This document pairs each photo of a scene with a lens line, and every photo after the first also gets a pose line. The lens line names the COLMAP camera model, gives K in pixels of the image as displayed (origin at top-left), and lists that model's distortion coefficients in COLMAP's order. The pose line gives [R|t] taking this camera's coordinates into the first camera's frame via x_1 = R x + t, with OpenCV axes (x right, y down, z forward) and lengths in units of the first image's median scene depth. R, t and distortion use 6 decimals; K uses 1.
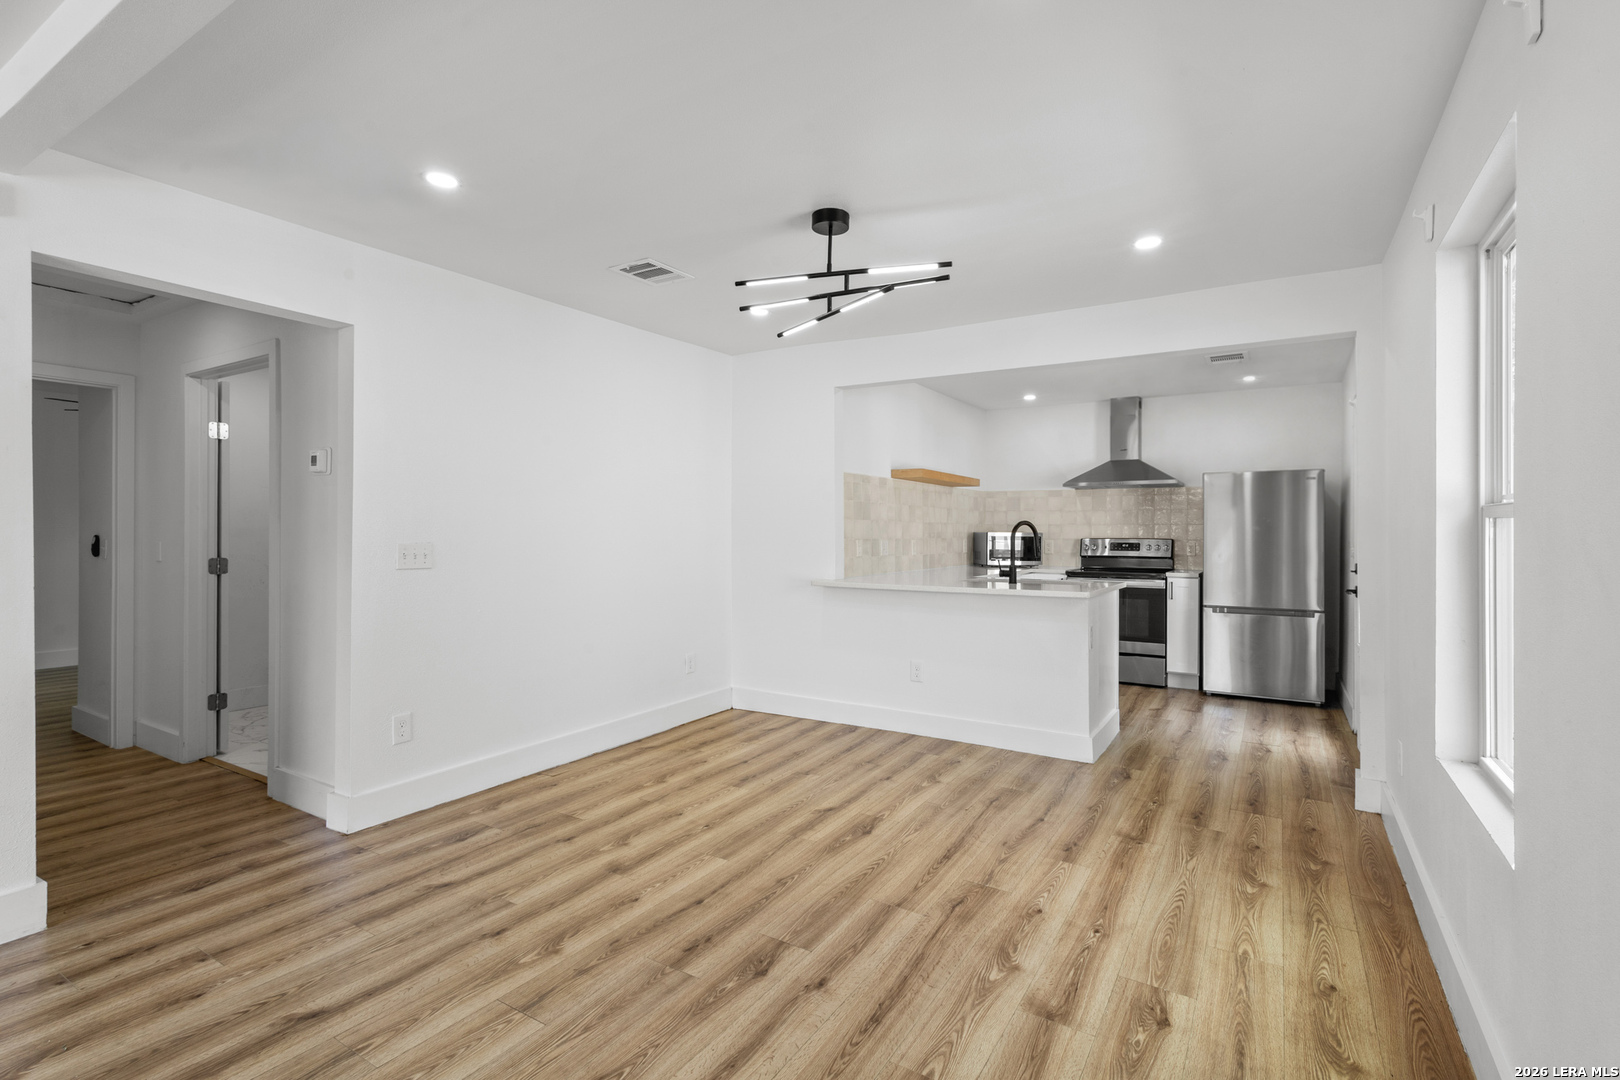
lens RADIAL K [[749.5, 0, 807.2], [0, 749.5, 525.7], [0, 0, 1]] dist [0.011187, -0.000180]
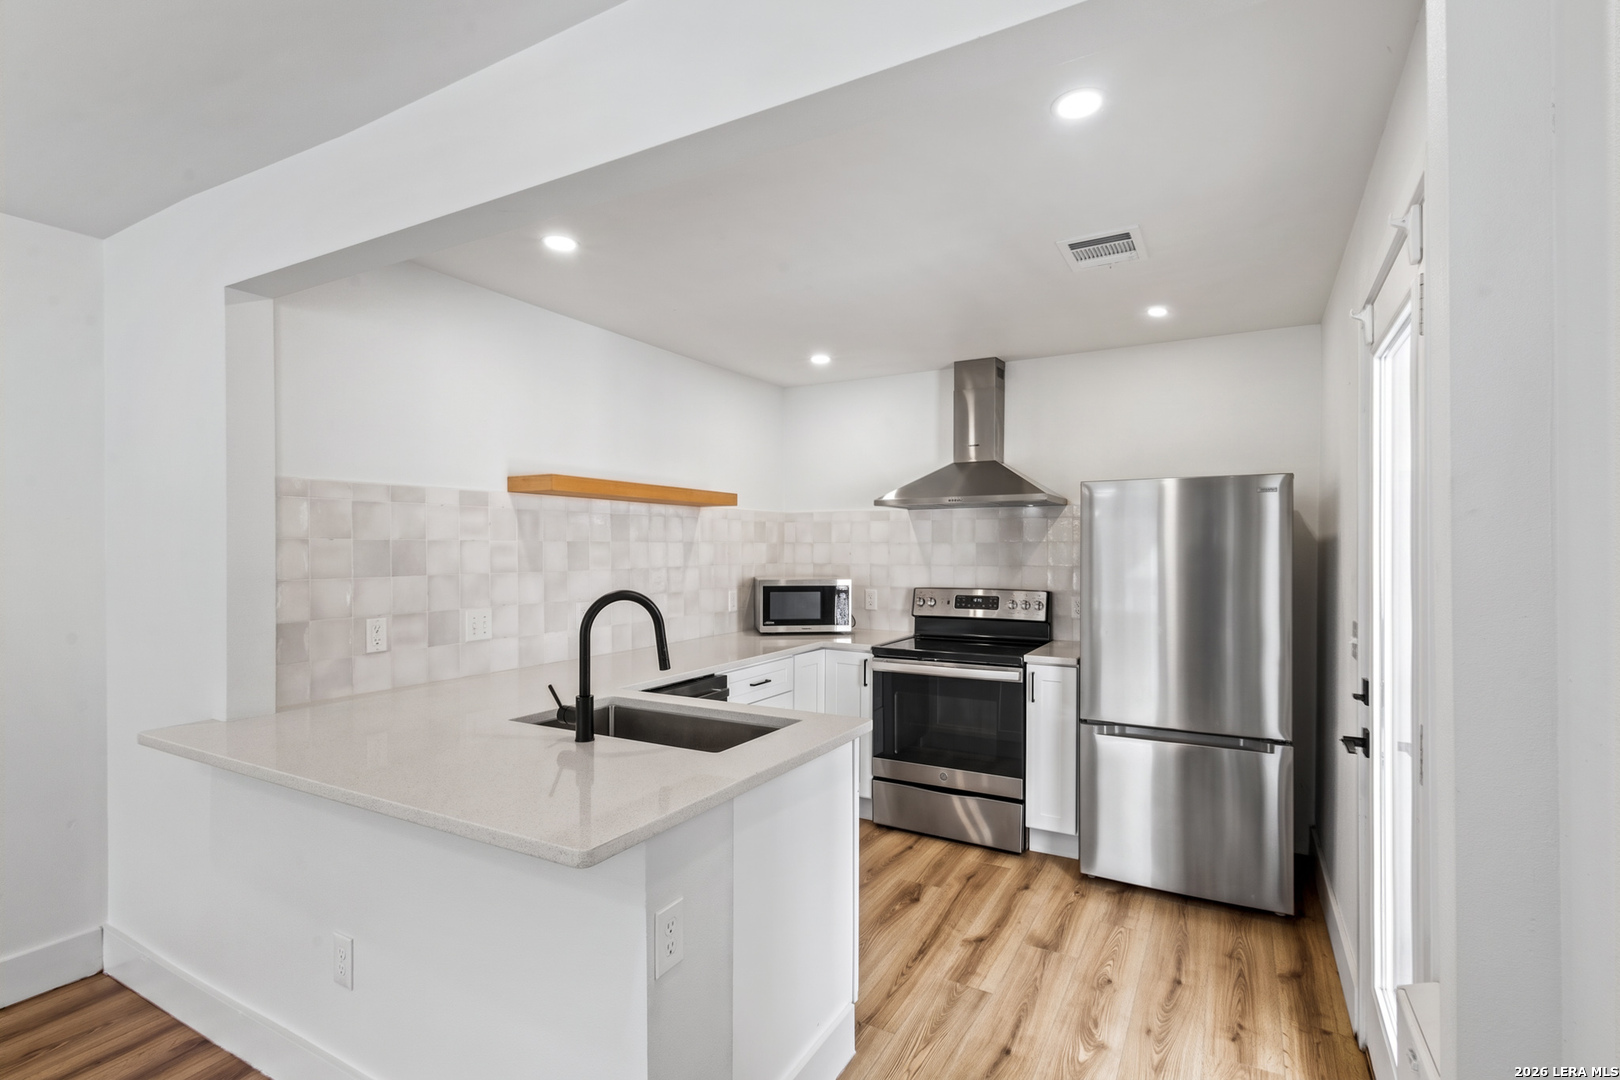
lens RADIAL K [[749.5, 0, 813.8], [0, 749.5, 550.8], [0, 0, 1]] dist [0.011187, -0.000180]
pose [[0.999256, -0.008359, 0.037655, 0.295522], [0.007804, 0.999859, 0.014849, -0.027280], [-0.037774, -0.014545, 0.999180, 0.433252]]
